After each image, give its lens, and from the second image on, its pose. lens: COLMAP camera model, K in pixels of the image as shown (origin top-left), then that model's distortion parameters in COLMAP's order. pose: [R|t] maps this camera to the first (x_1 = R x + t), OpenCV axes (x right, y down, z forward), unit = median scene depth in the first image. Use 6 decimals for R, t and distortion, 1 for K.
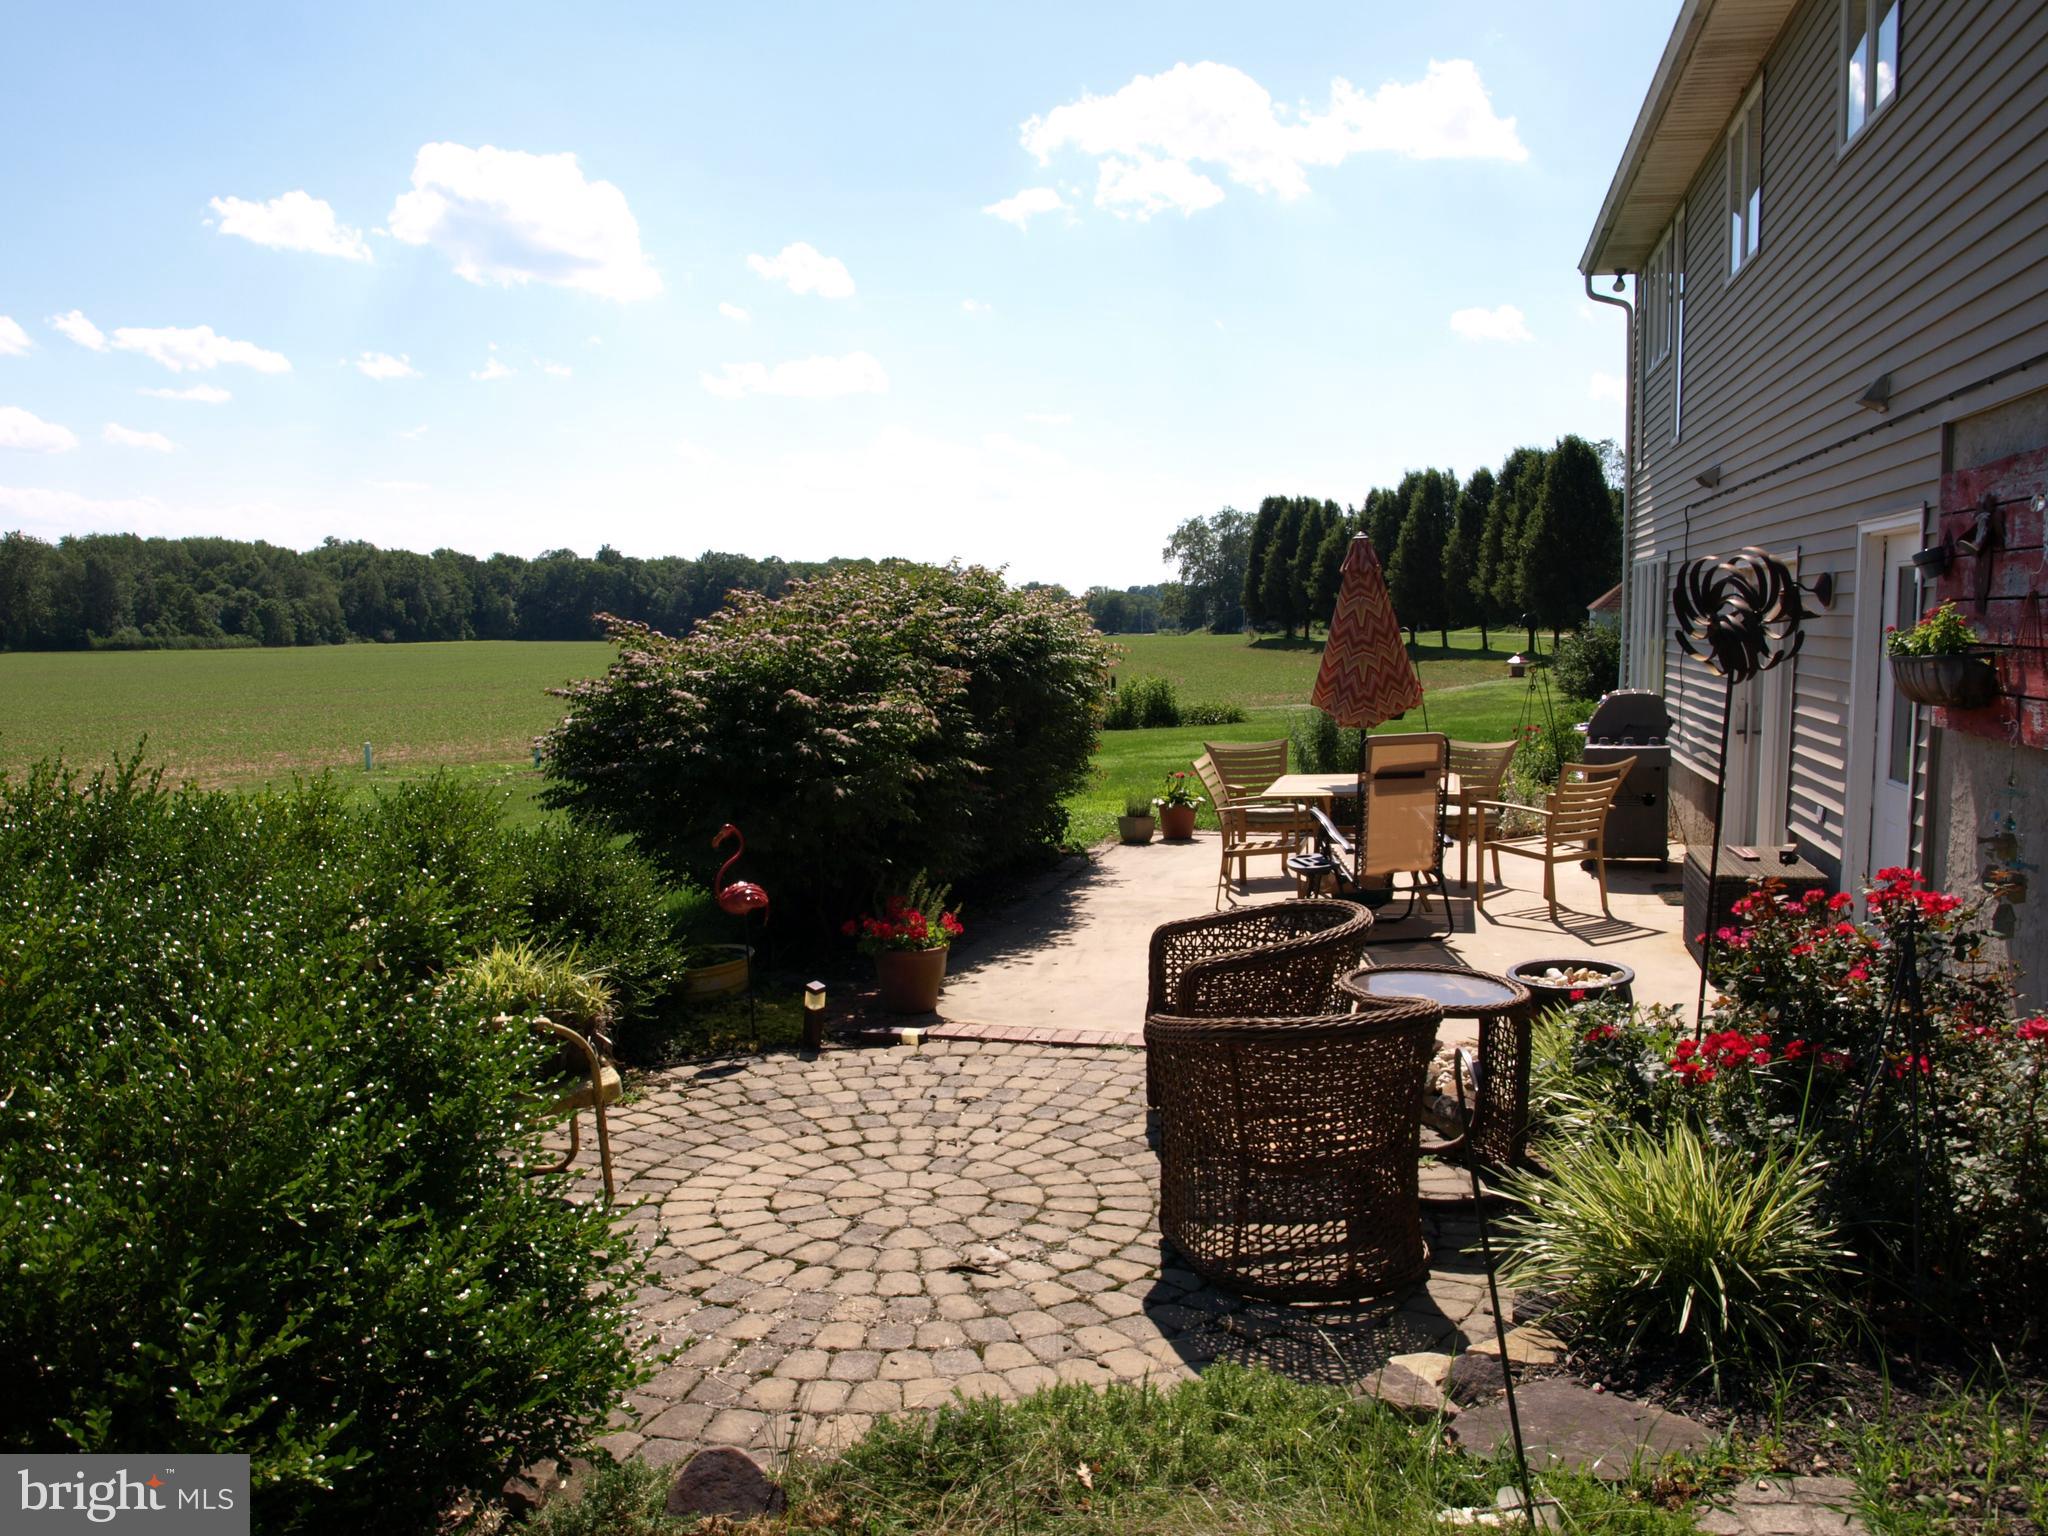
lens RADIAL K [[1641.5, 0, 1021.8], [0, 1641.5, 767.6], [0, 0, 1]] dist [-0.077692, 0.005114]
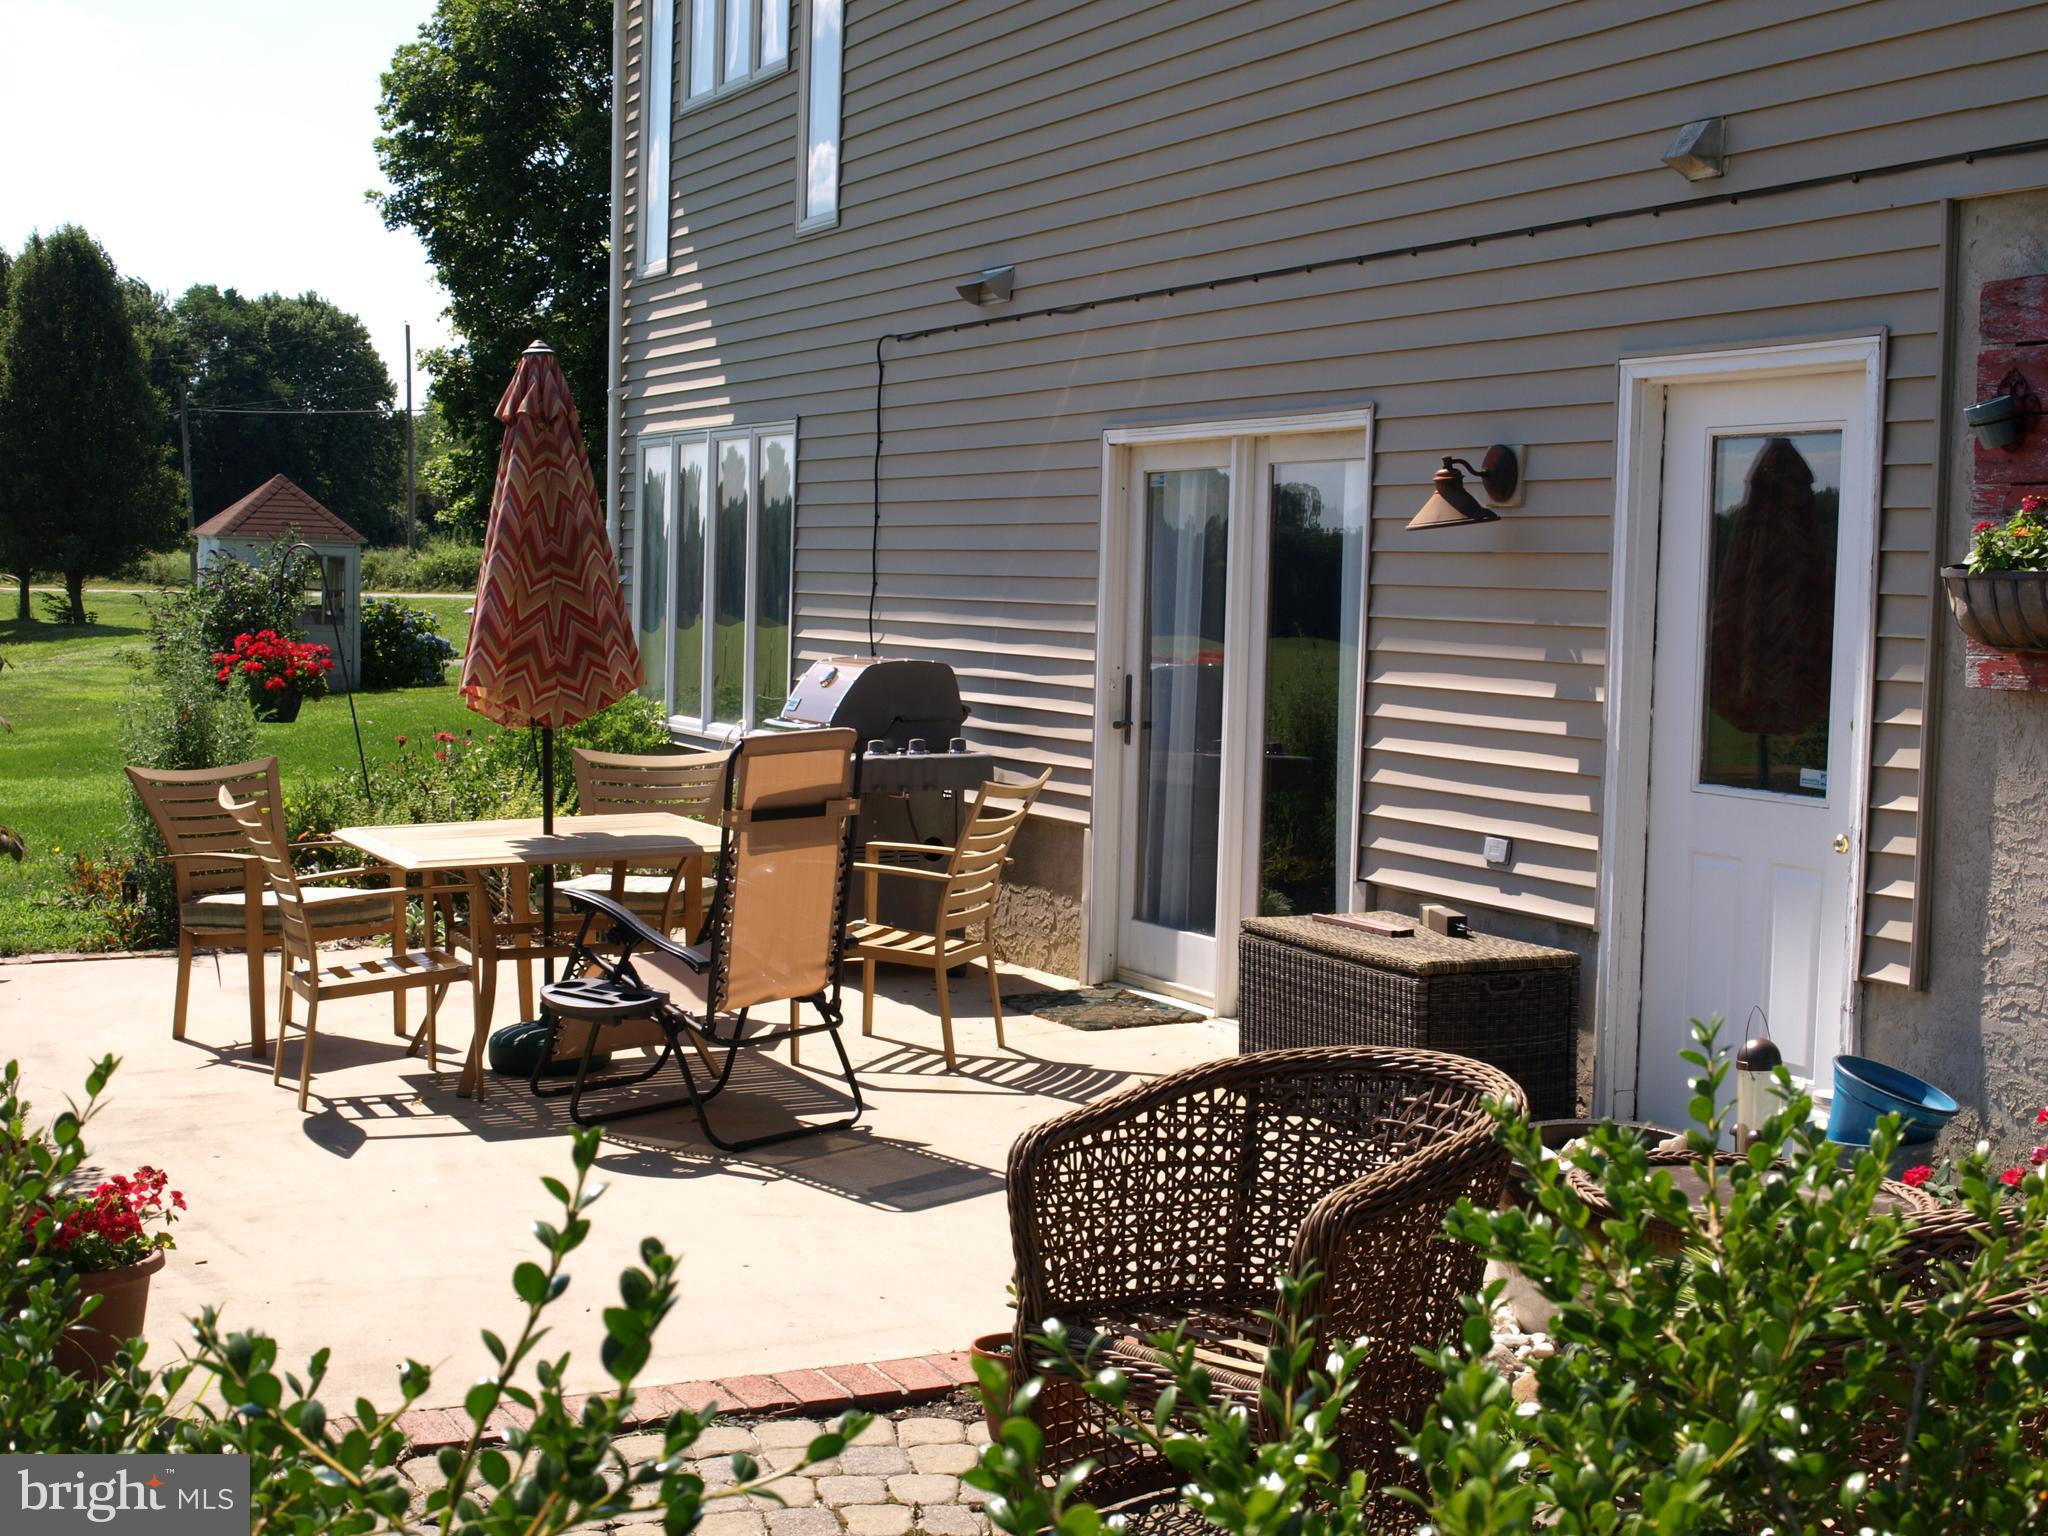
lens RADIAL K [[2941.0, 0, 1024.1], [0, 2941.0, 770.5], [0, 0, 1]] dist [0.008206, 0.000000]
pose [[0.780229, -0.024009, 0.625033, -0.278896], [0.035280, 0.999362, -0.005652, -0.000746], [-0.624498, 0.026461, 0.780578, 0.226272]]
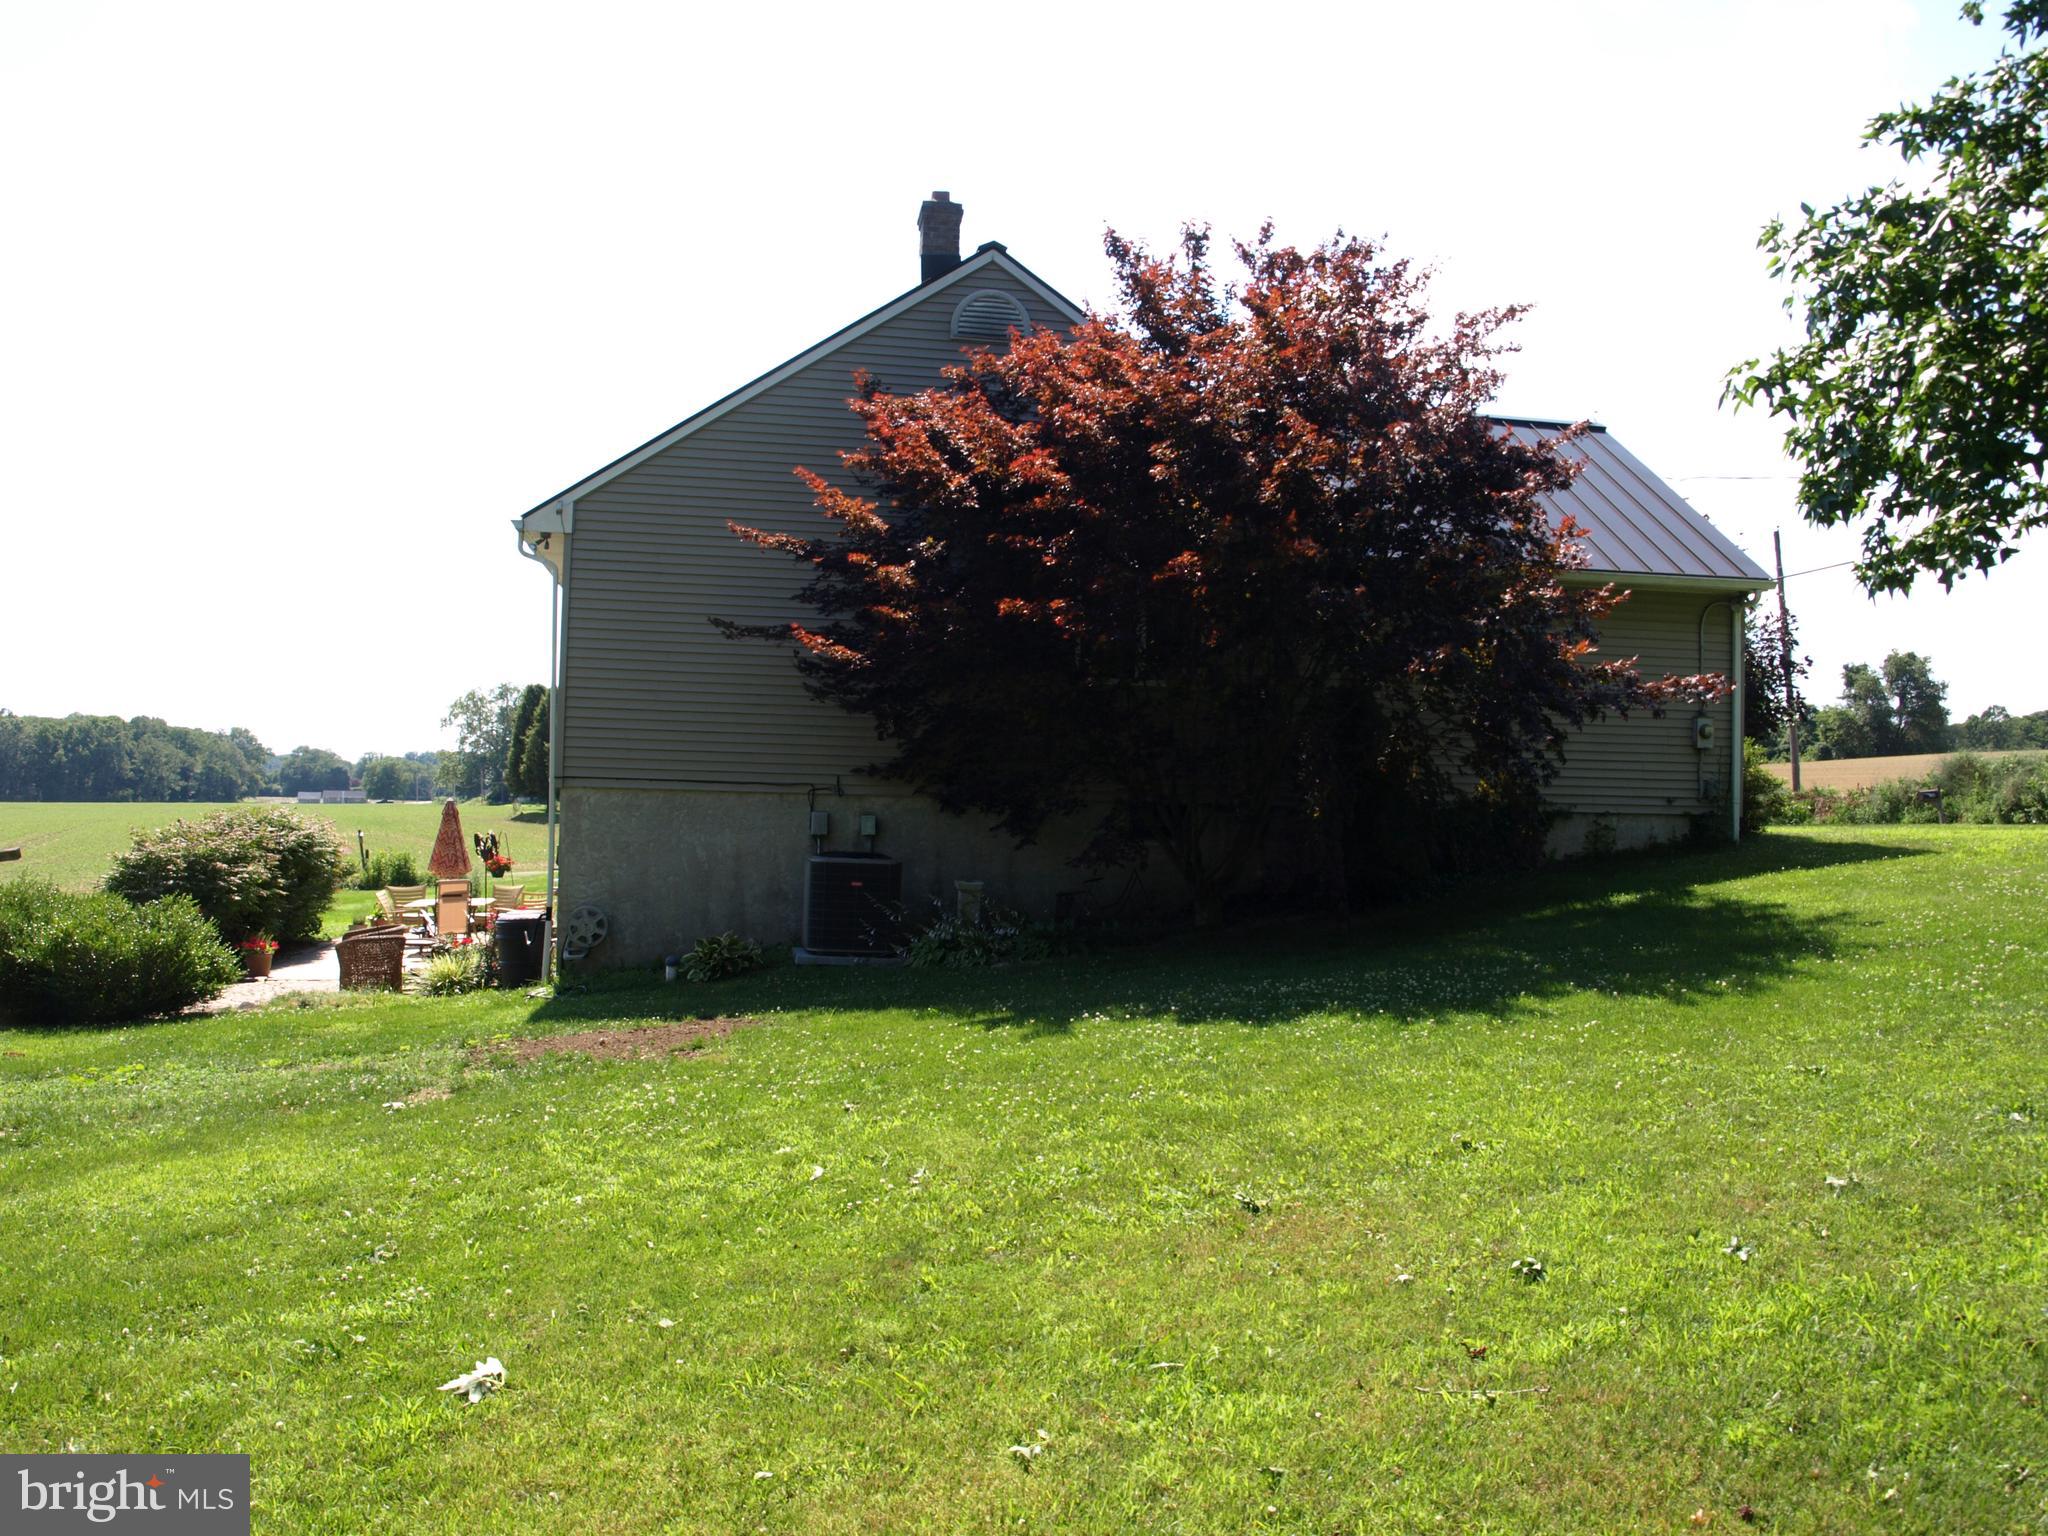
lens RADIAL K [[1641.5, 0, 1011.5], [0, 1641.5, 764.4], [0, 0, 1]] dist [-0.077692, 0.005114]
pose [[0.912375, 0.025488, 0.408560, -0.024015], [0.017553, 0.994706, -0.101253, 0.072291], [-0.408978, 0.099552, 0.907098, -1.705778]]
